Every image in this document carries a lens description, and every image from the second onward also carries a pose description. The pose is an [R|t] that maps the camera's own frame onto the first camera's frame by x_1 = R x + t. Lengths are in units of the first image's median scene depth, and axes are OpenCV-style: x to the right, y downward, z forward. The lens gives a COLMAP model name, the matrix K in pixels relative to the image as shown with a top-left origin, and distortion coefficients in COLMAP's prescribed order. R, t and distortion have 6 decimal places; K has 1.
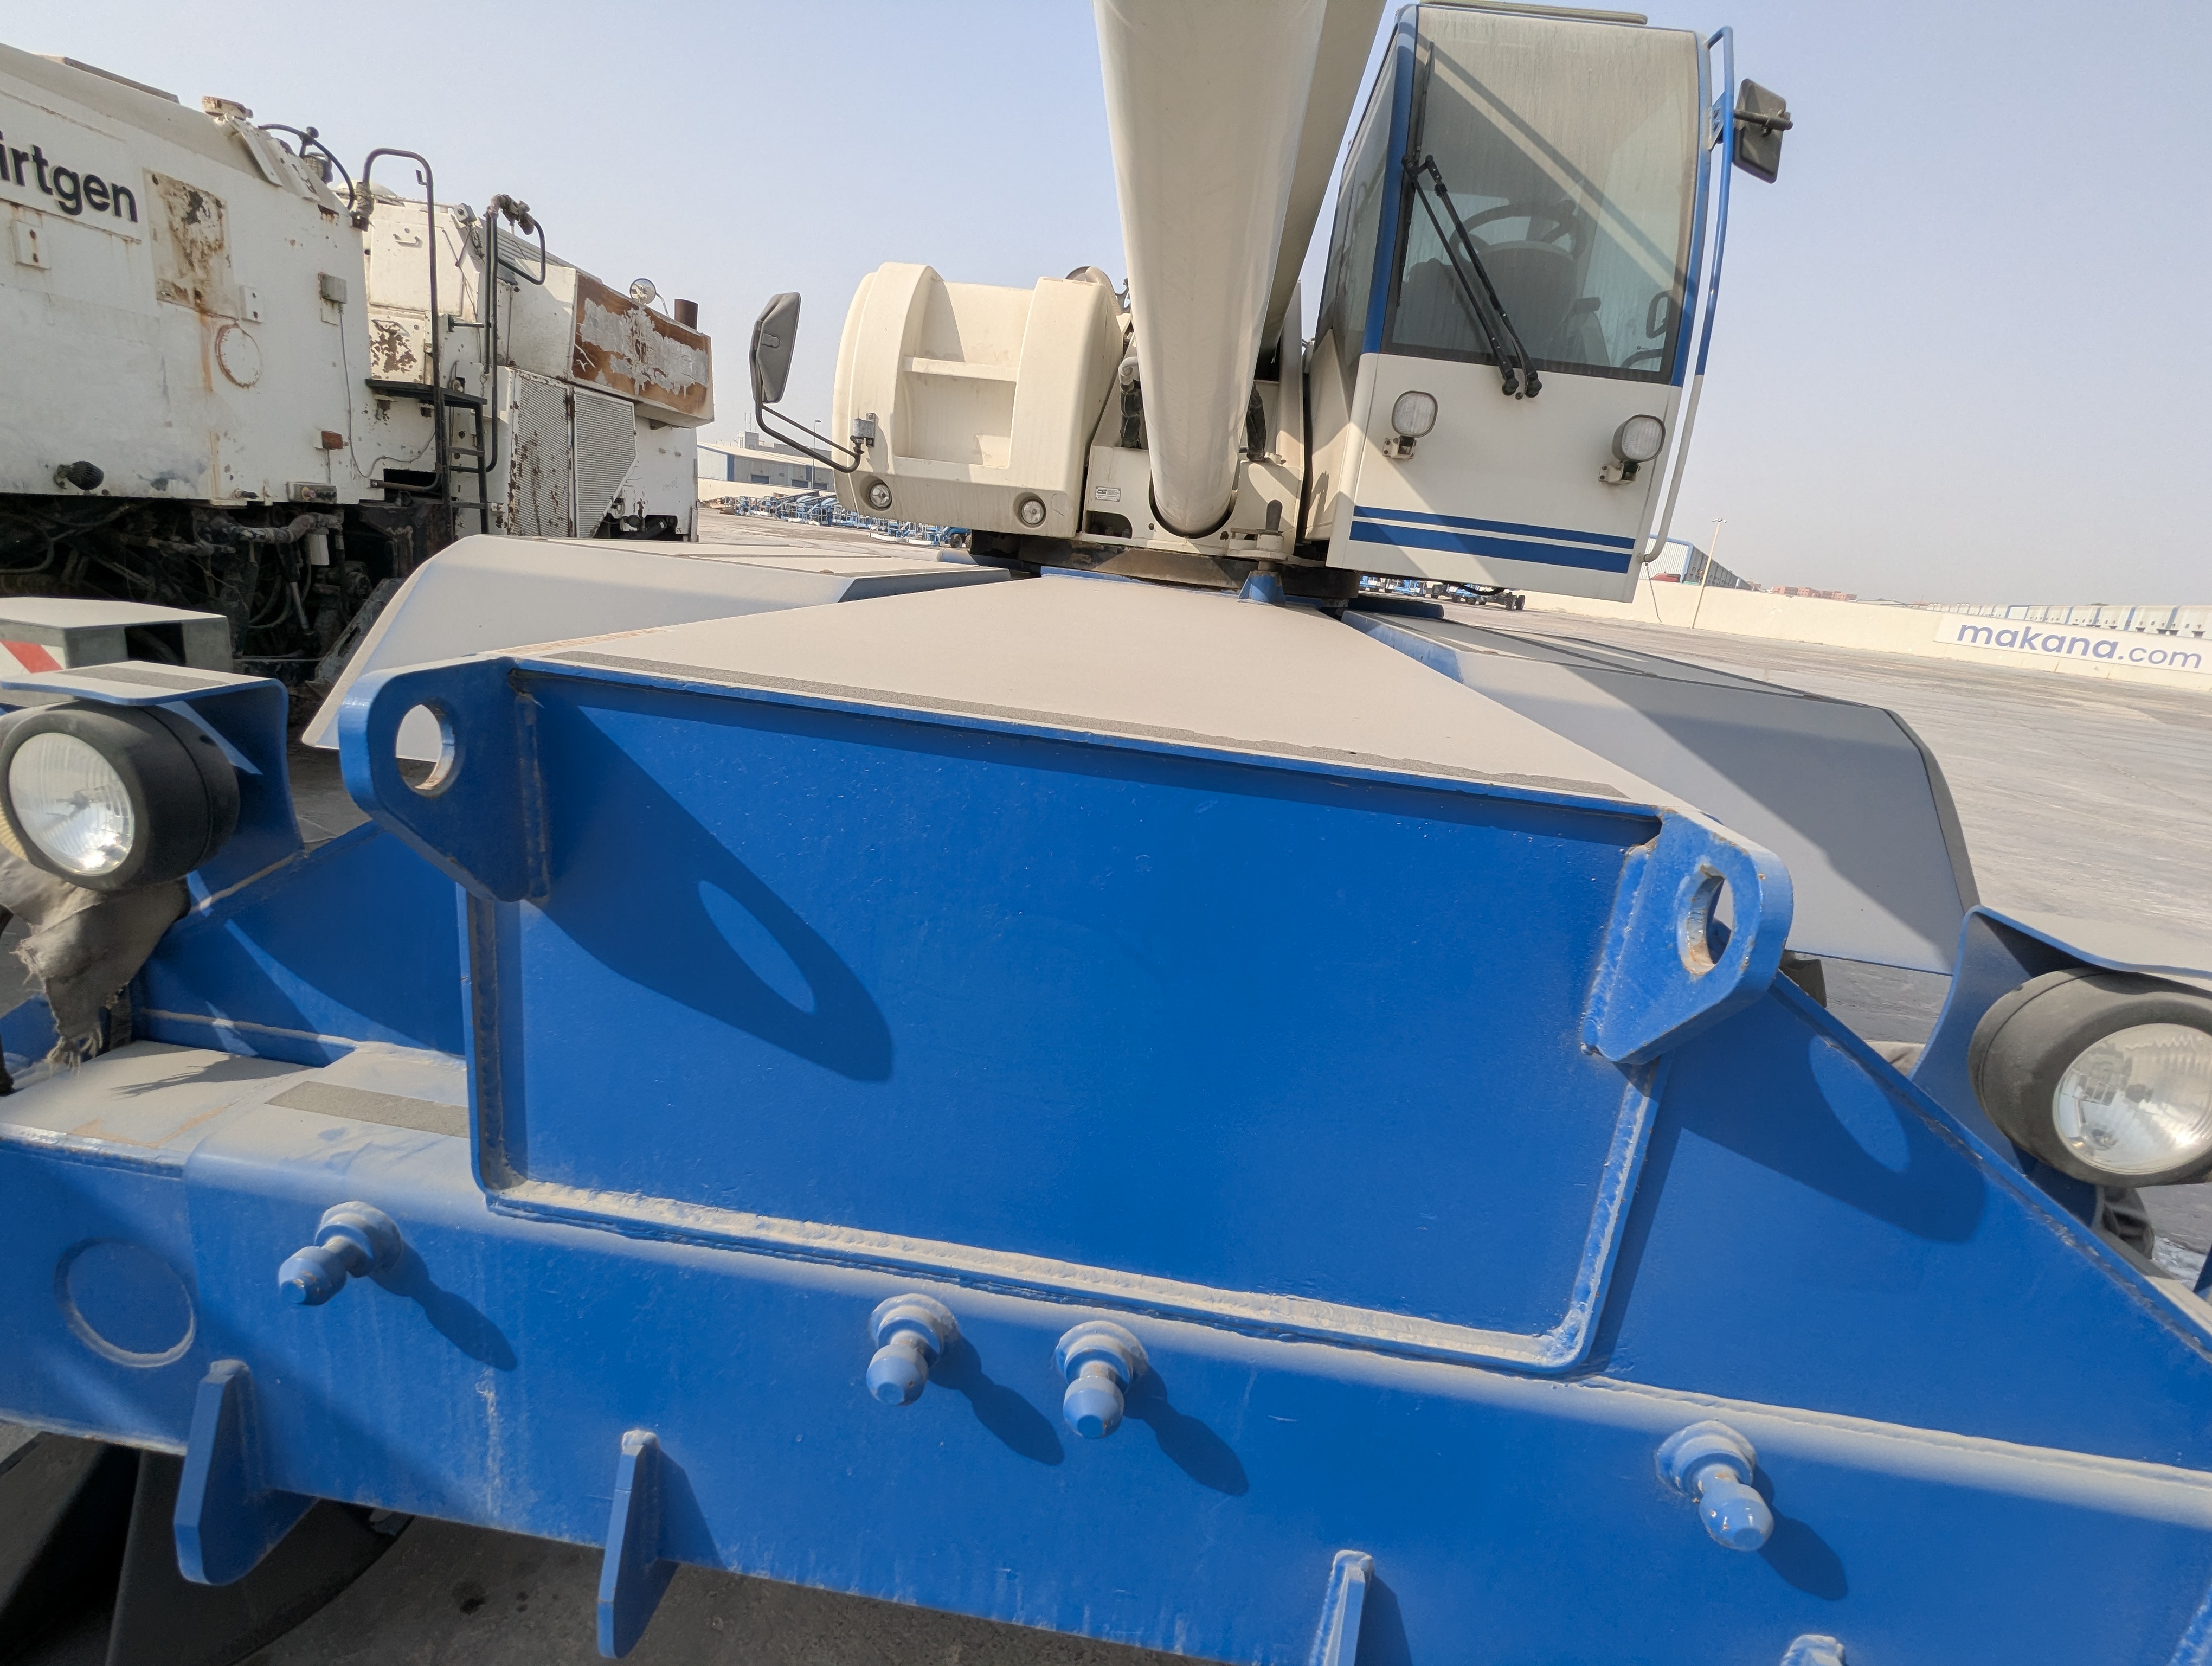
lens RADIAL K [[1093.7, 0, 1106.0], [0, 1093.7, 833.0], [0, 0, 1]] dist [-0.003080, -0.001209]
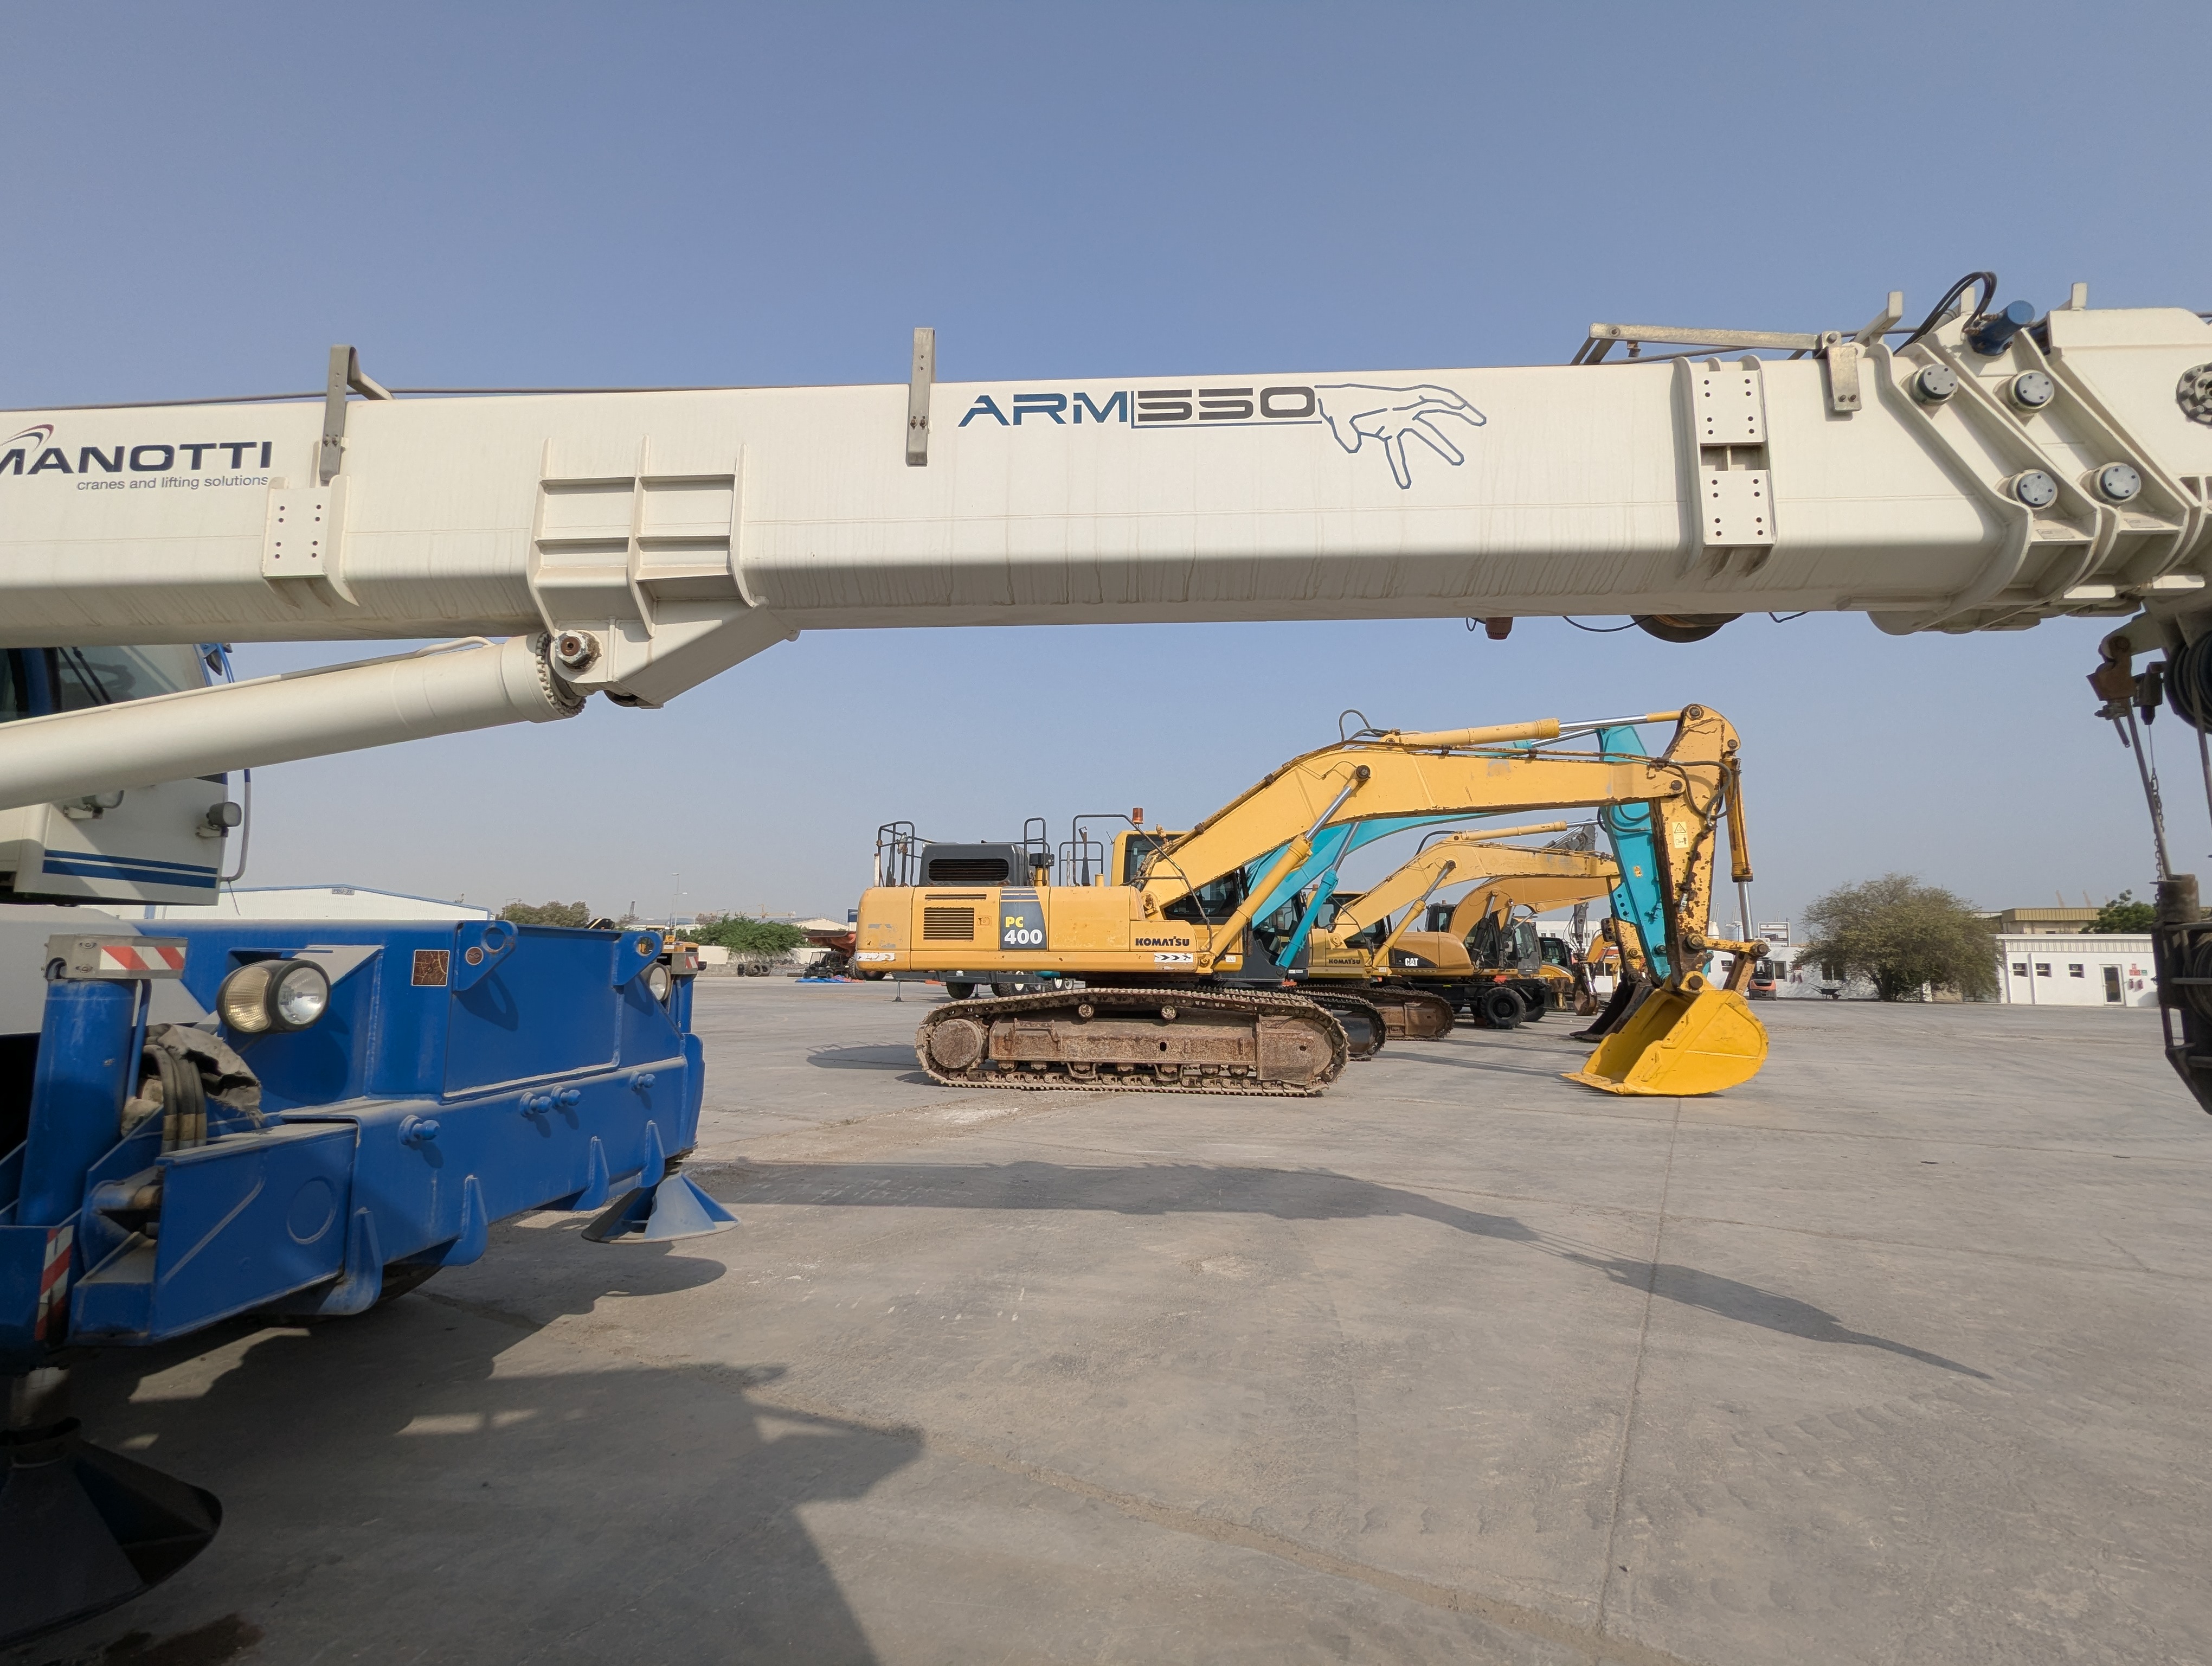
lens RADIAL K [[1053.6, 0, 1110.4], [0, 1053.6, 829.5], [0, 0, 1]] dist [0.000418, 0.001192]
pose [[-0.053994, 0.017155, 0.998394, -3.393391], [0.247724, 0.968825, -0.003250, 0.070553], [-0.967325, 0.247151, -0.056561, -0.770868]]
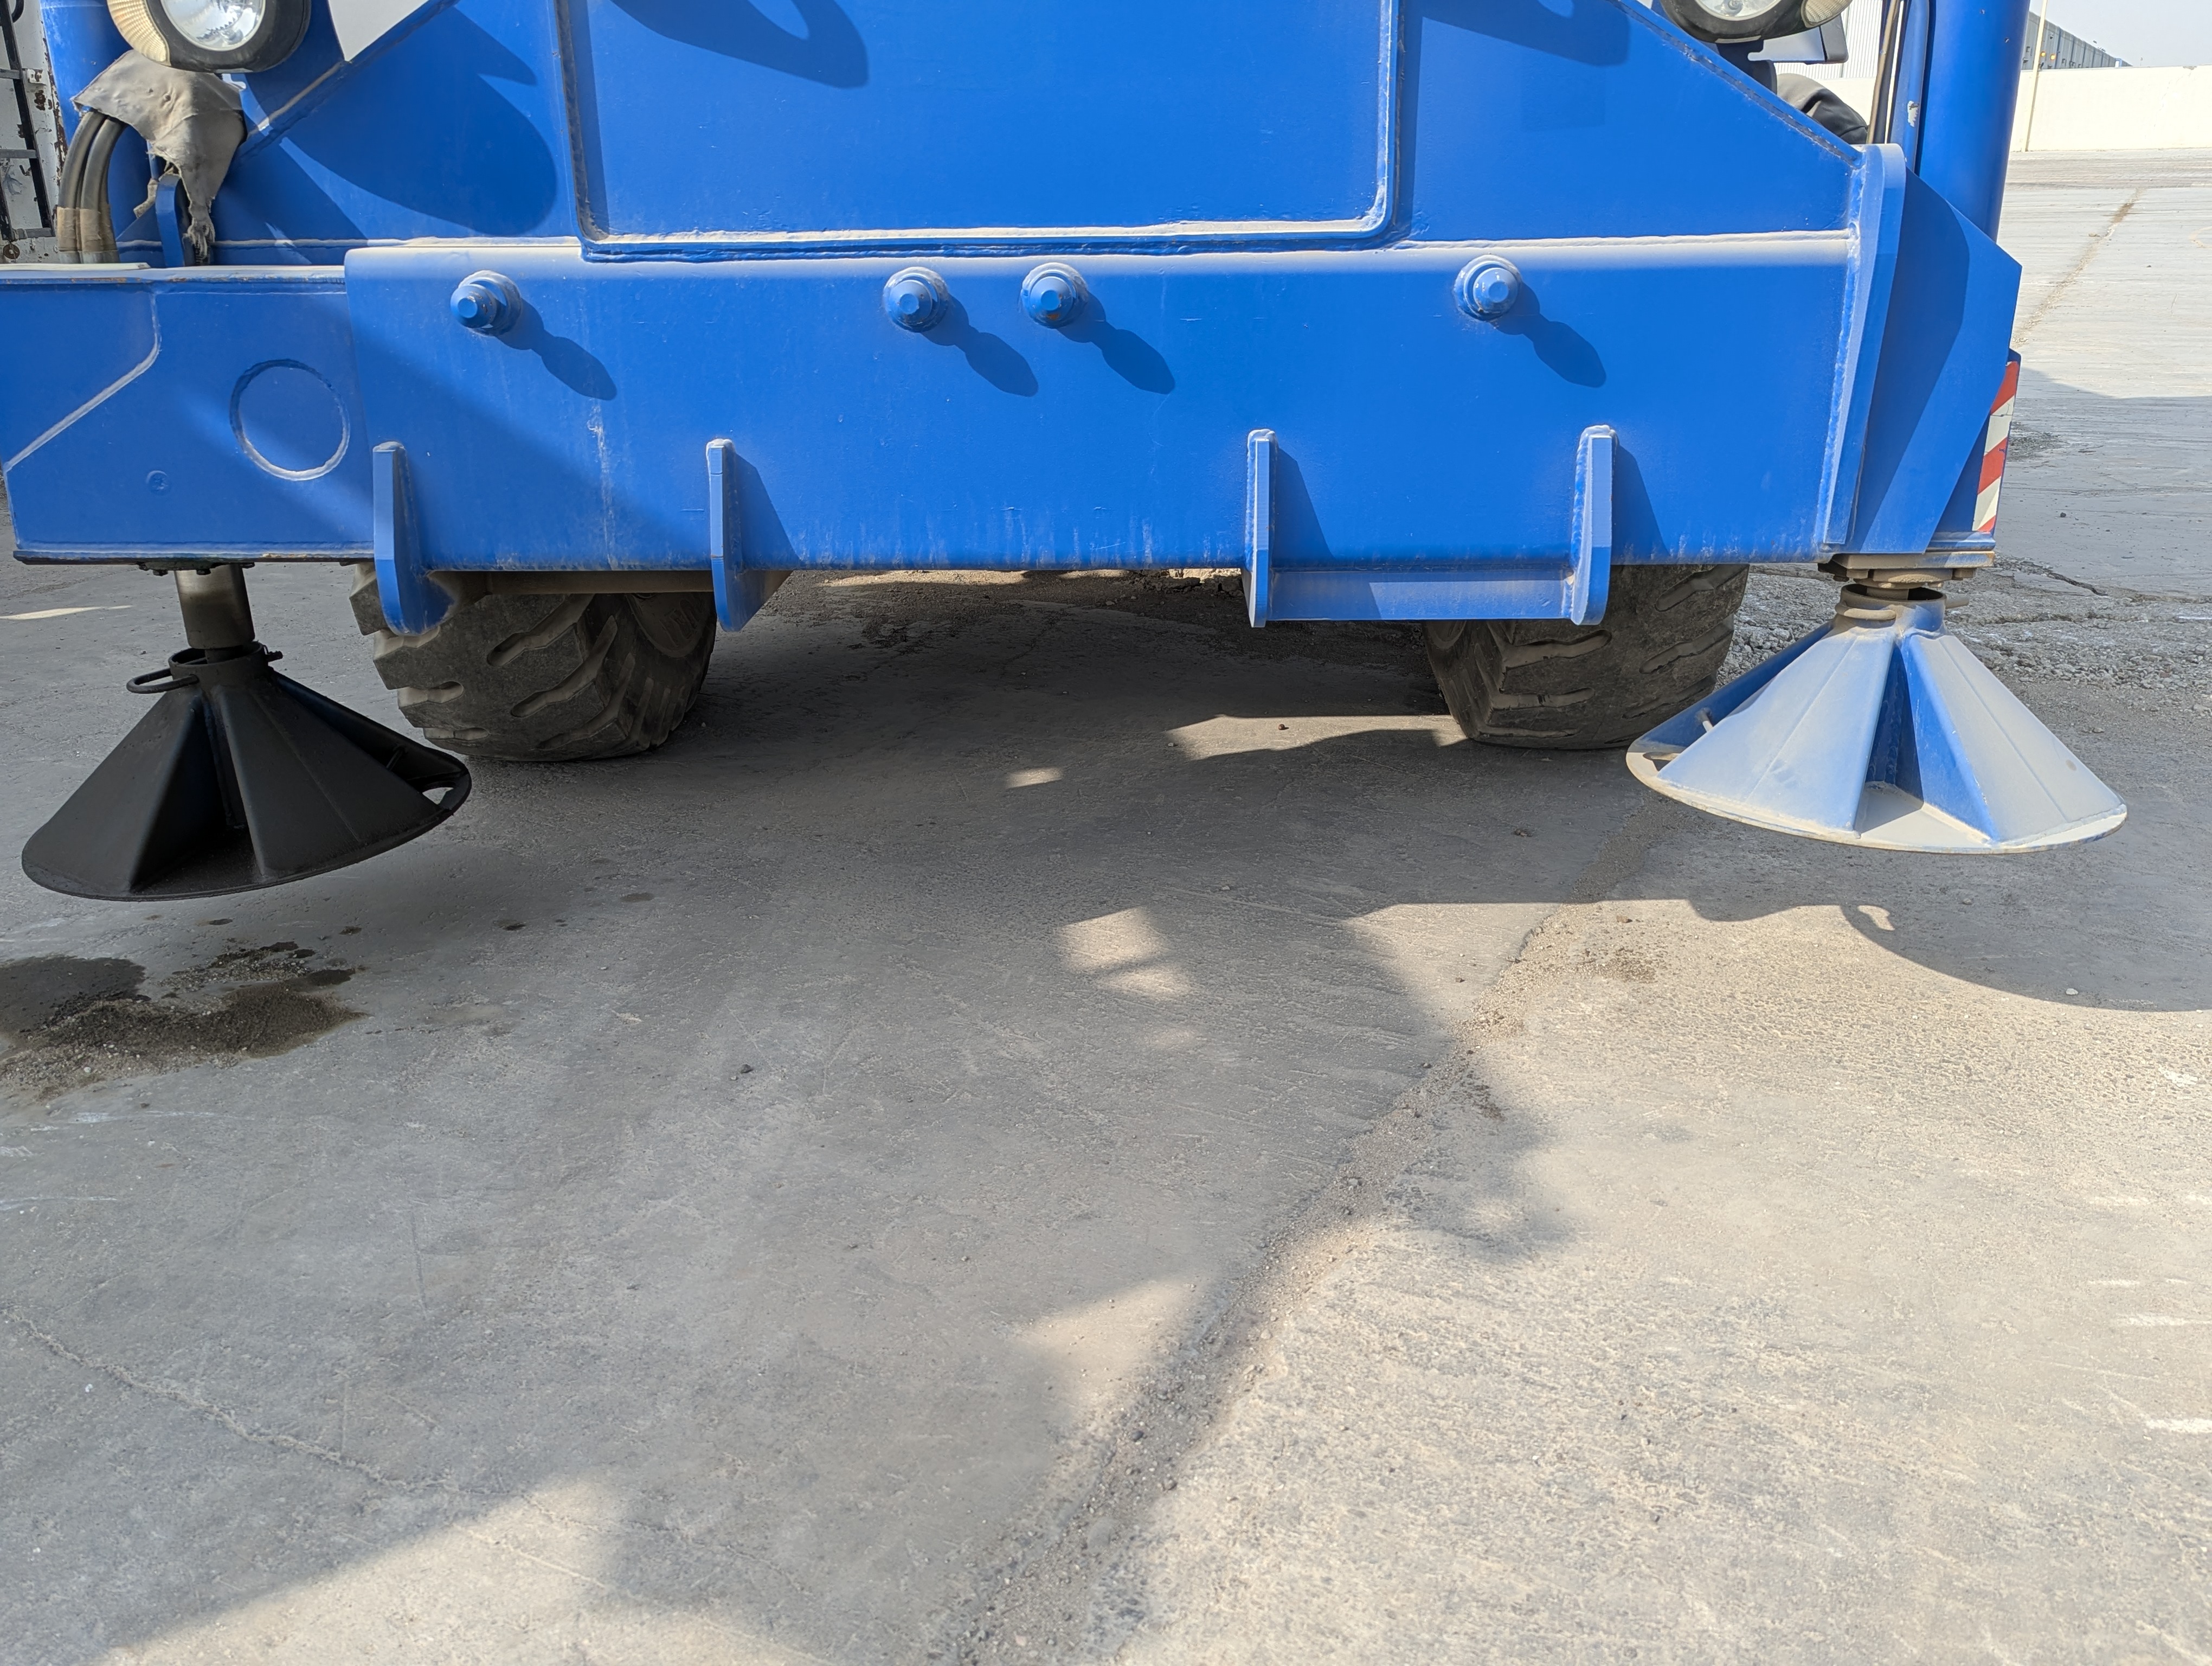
lens RADIAL K [[1919.6, 0, 1102.0], [0, 1919.6, 823.6], [0, 0, 1]] dist [0.063152, -0.079054]
pose [[0.989163, -0.145221, 0.021607, -0.087027], [0.143040, 0.986385, 0.081140, 0.871972], [-0.033096, -0.077170, 0.996468, -1.350093]]
